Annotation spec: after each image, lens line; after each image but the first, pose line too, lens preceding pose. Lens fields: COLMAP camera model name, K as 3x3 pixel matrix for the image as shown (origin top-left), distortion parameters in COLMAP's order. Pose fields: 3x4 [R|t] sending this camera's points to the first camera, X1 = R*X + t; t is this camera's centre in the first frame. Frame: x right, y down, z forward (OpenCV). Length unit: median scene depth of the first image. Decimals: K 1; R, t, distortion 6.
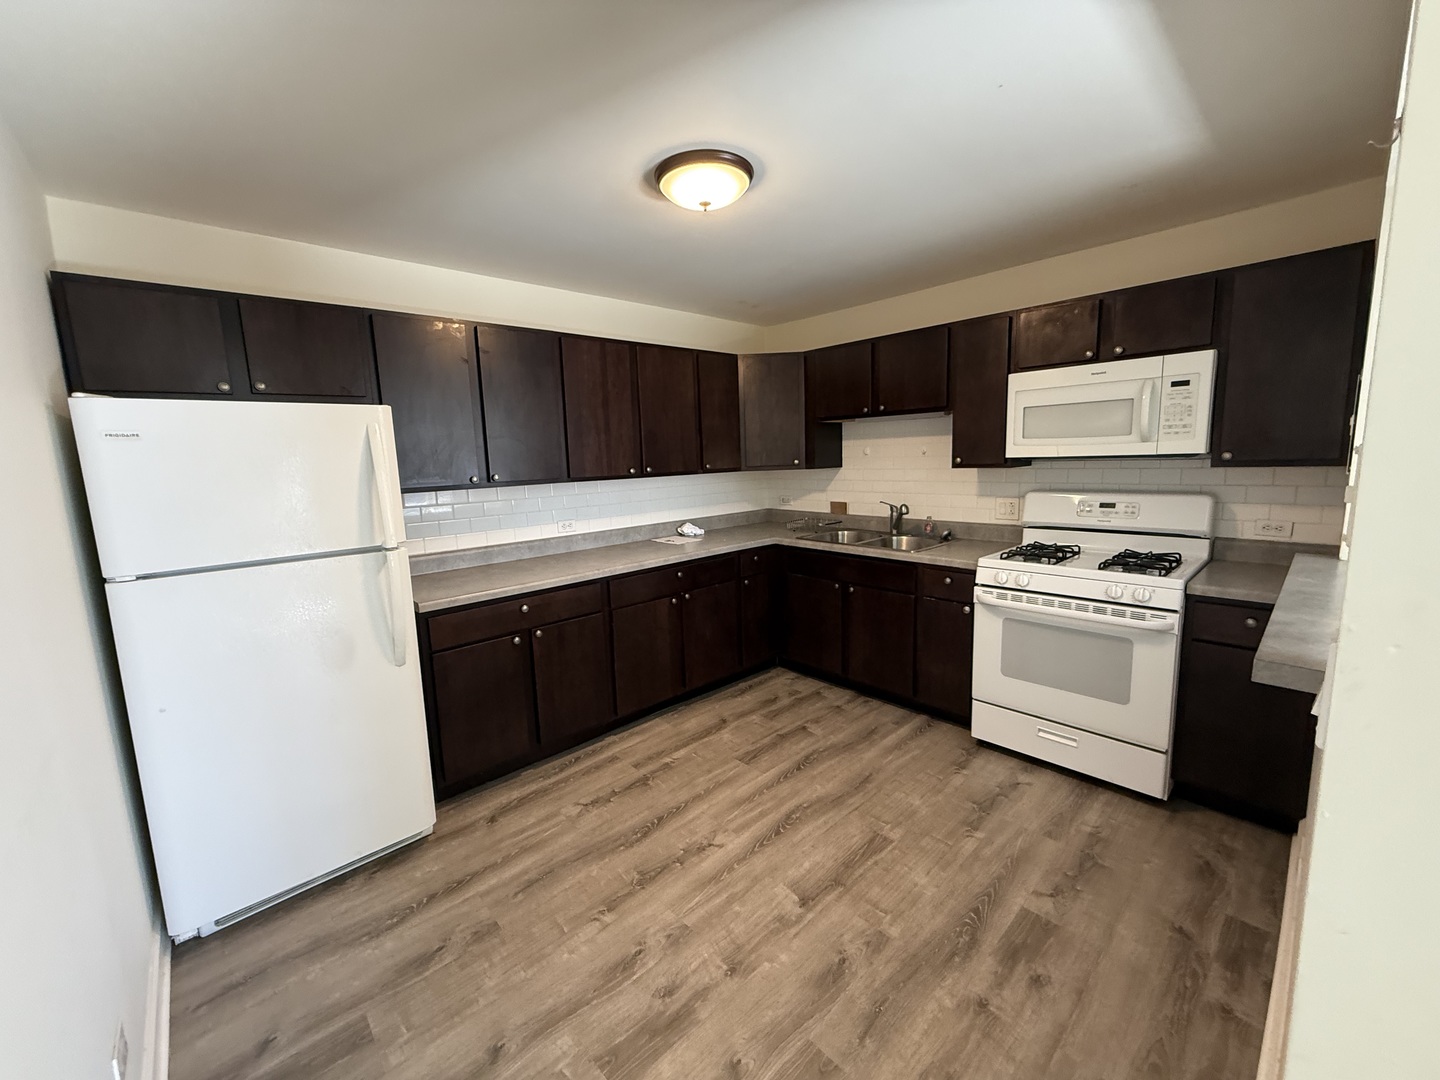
lens RADIAL K [[573.3, 0, 718.6], [0, 573.3, 536.9], [0, 0, 1]] dist [-0.001790, 0.000659]
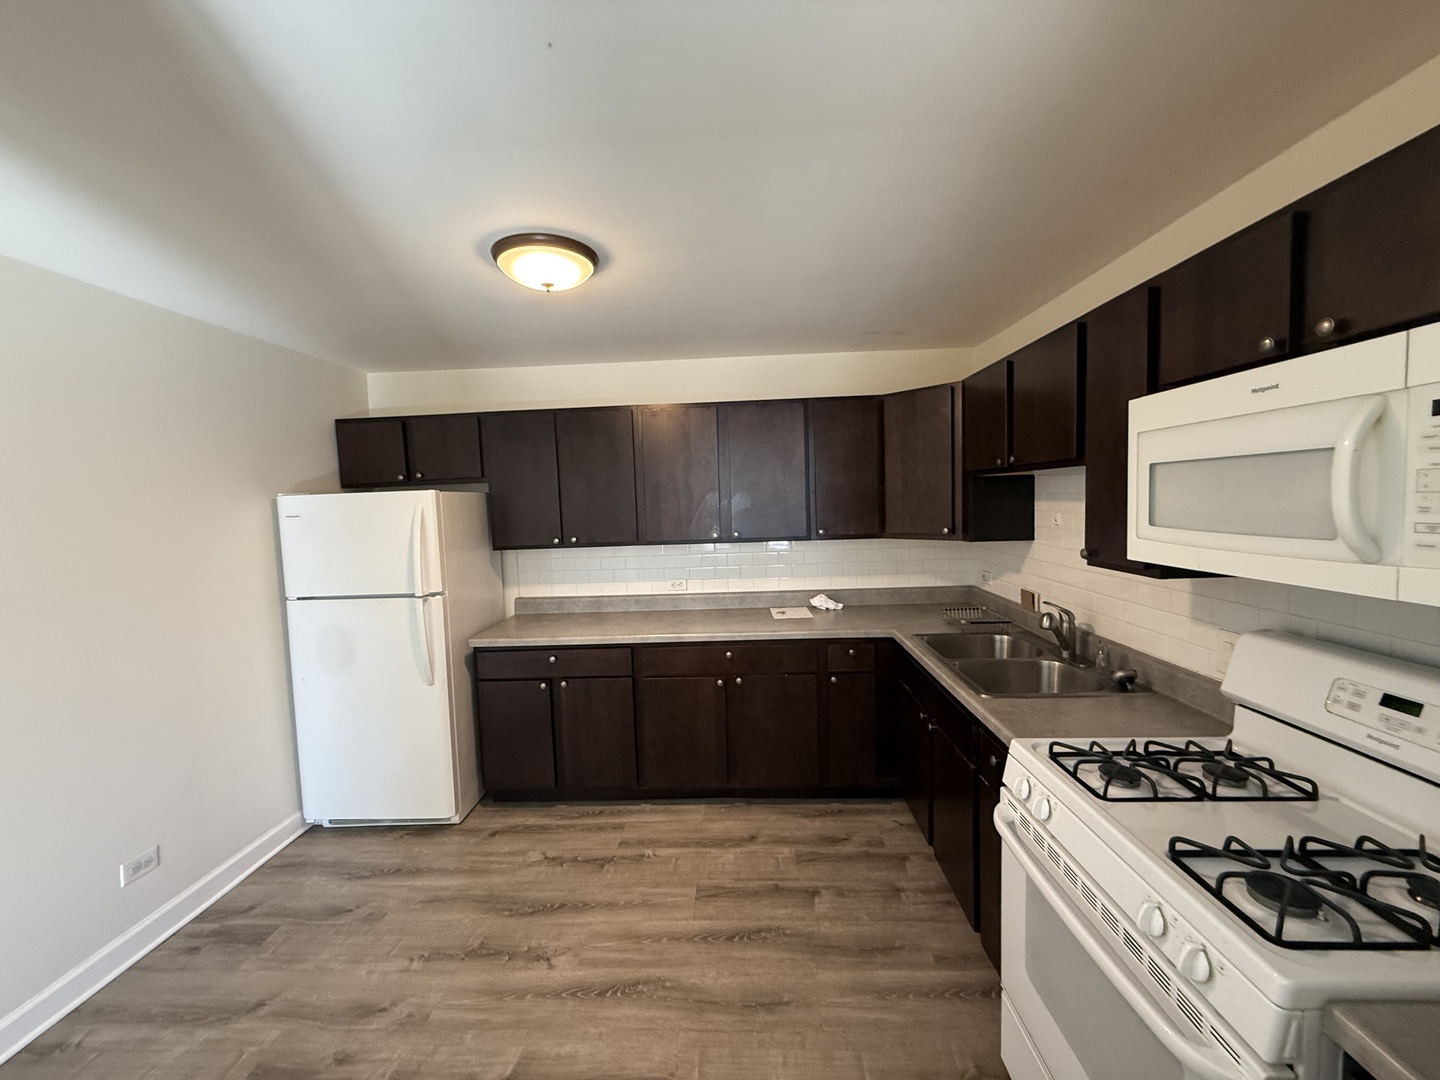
lens RADIAL K [[573.3, 0, 718.3], [0, 573.3, 536.8], [0, 0, 1]] dist [-0.001790, 0.000659]
pose [[0.704069, 0.057727, -0.707782, 0.663688], [-0.091069, 0.995801, -0.009373, -0.131801], [0.704268, 0.071056, 0.706369, 0.411846]]
